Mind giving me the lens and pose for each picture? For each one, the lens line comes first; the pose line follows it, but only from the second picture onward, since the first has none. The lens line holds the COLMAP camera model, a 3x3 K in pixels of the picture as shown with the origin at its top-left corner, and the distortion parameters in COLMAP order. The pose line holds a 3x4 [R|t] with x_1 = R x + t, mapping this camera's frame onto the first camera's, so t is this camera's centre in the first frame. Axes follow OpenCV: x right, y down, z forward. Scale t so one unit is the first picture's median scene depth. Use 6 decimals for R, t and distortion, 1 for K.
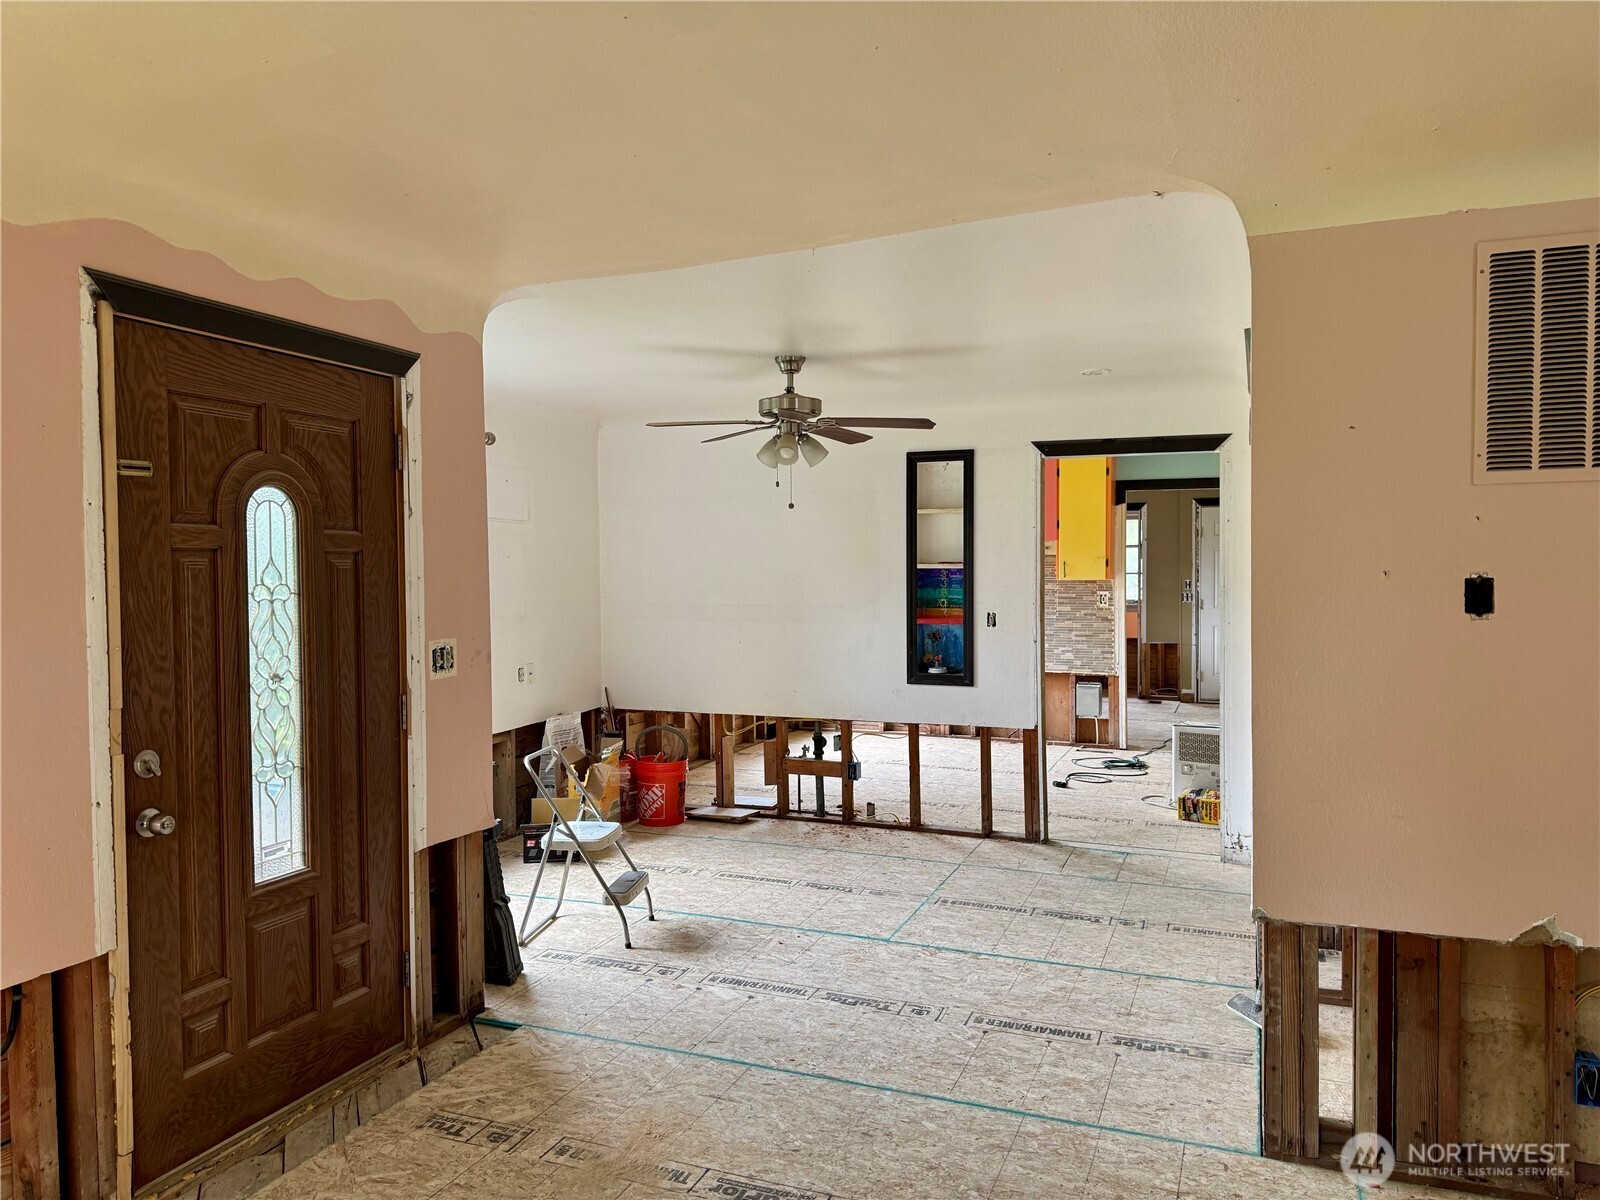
lens RADIAL K [[1108.7, 0, 806.4], [0, 1108.7, 607.0], [0, 0, 1]] dist [-0.011135, -0.006754]
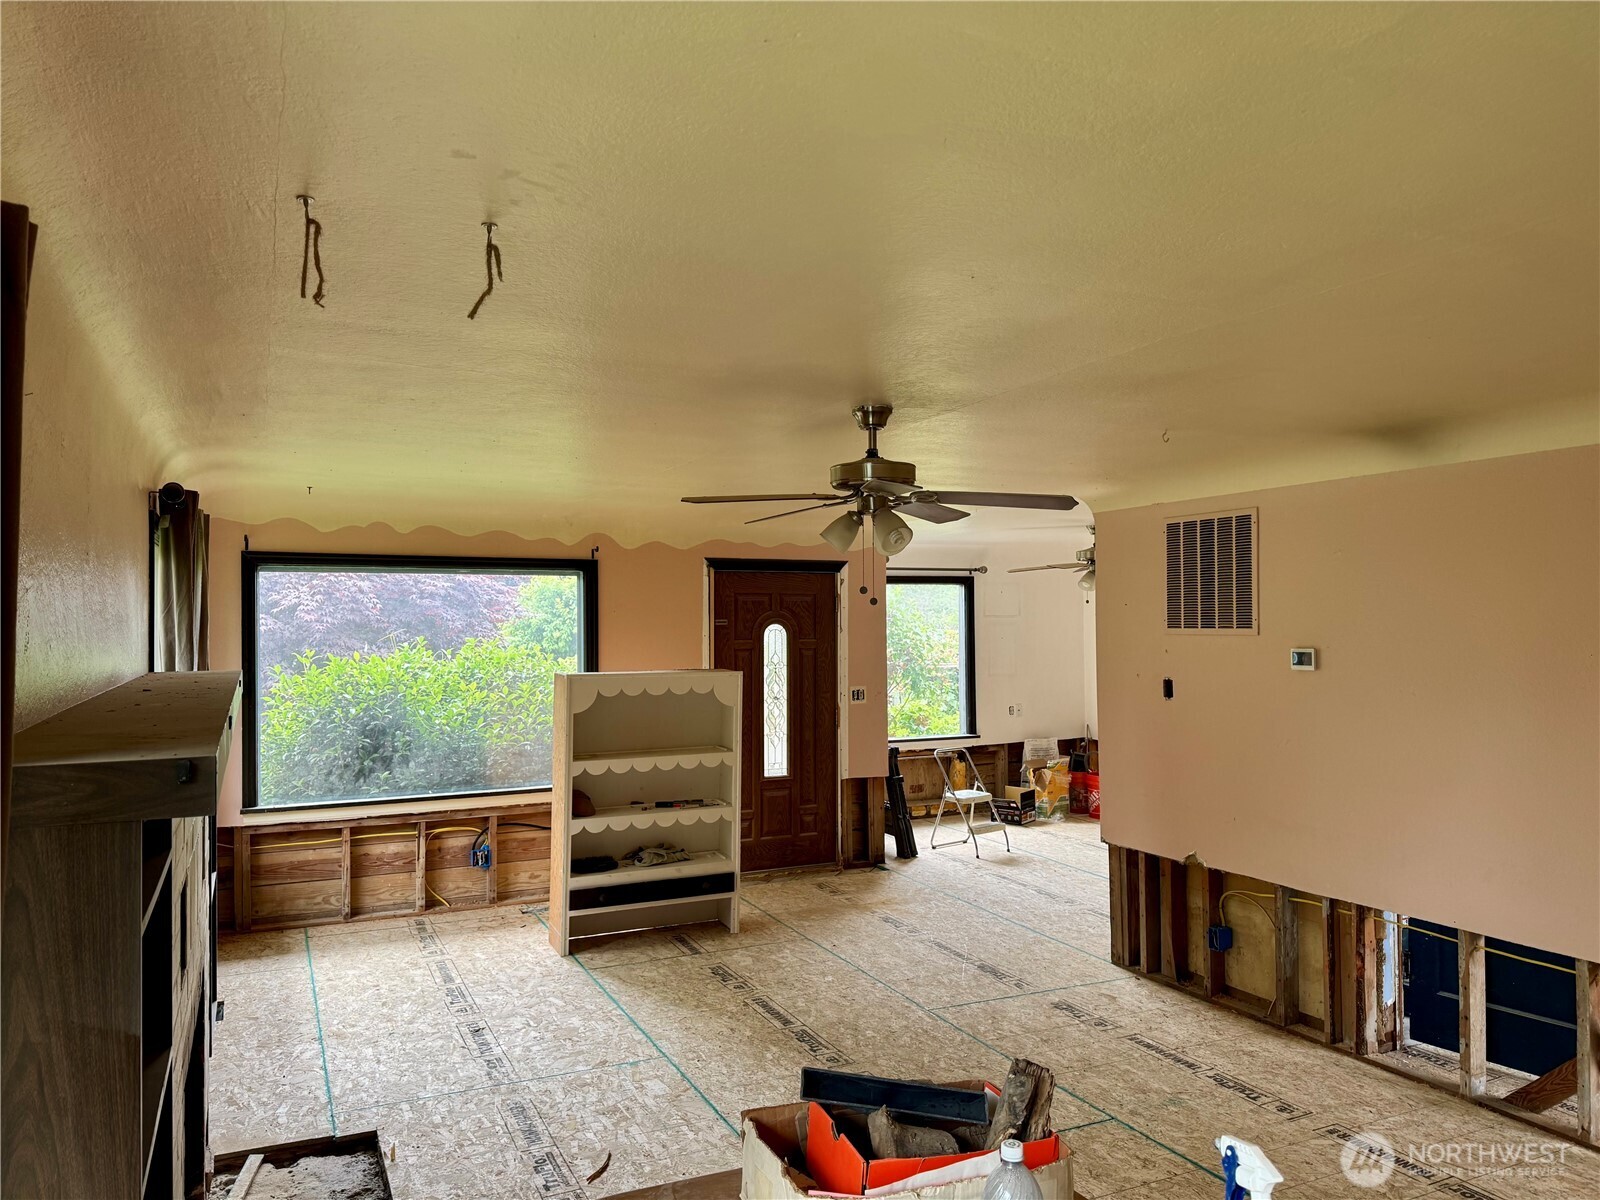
lens RADIAL K [[1108.7, 0, 798.5], [0, 1108.7, 600.7], [0, 0, 1]] dist [-0.011135, -0.006754]
pose [[0.726126, -0.005921, -0.687537, 1.285693], [-0.026343, 0.998989, -0.036425, -0.067278], [0.687057, 0.044561, 0.725236, -0.815162]]
